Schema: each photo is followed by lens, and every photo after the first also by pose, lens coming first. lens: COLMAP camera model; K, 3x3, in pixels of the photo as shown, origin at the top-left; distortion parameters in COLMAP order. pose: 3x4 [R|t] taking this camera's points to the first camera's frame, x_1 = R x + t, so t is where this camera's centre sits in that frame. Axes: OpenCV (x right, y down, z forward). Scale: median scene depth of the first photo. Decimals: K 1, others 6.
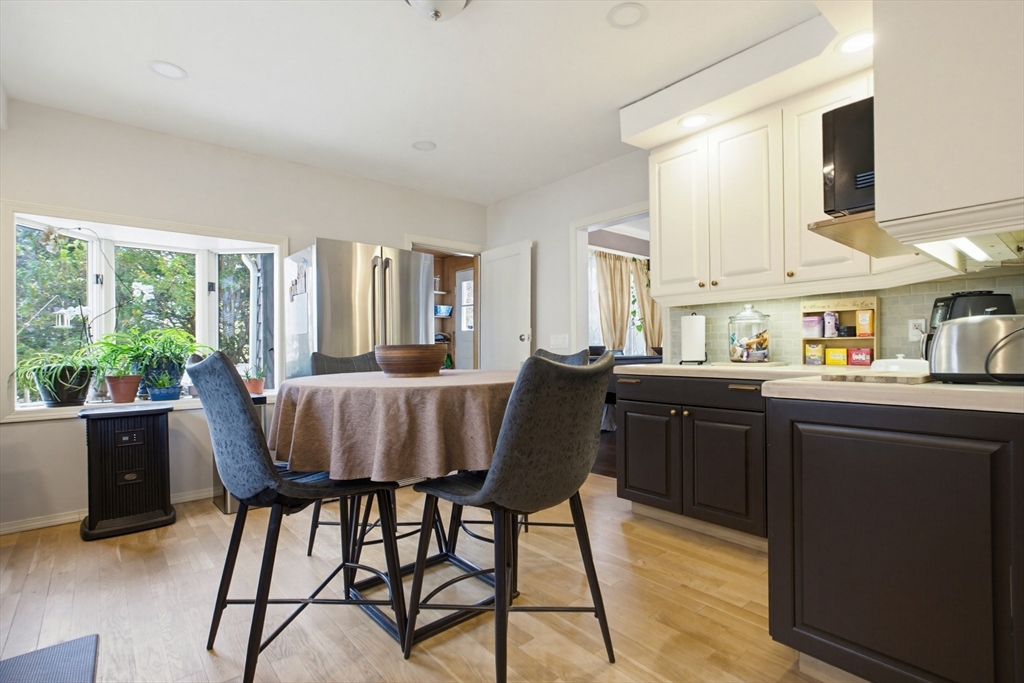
lens RADIAL K [[498.0, 0, 520.9], [0, 498.0, 347.3], [0, 0, 1]] dist [-0.013538, 0.007298]
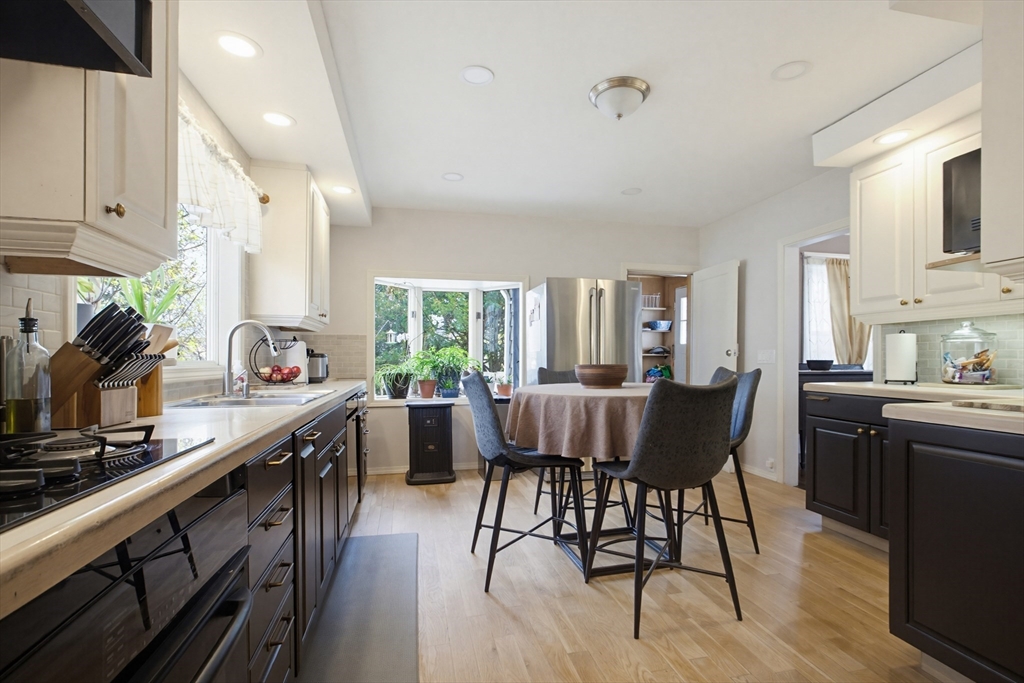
lens RADIAL K [[498.0, 0, 514.4], [0, 498.0, 347.3], [0, 0, 1]] dist [-0.013538, 0.007298]
pose [[0.880554, -0.004142, -0.473927, 0.167221], [-0.002770, 0.999900, -0.013885, -0.025173], [0.473937, 0.013539, 0.880454, -0.236271]]
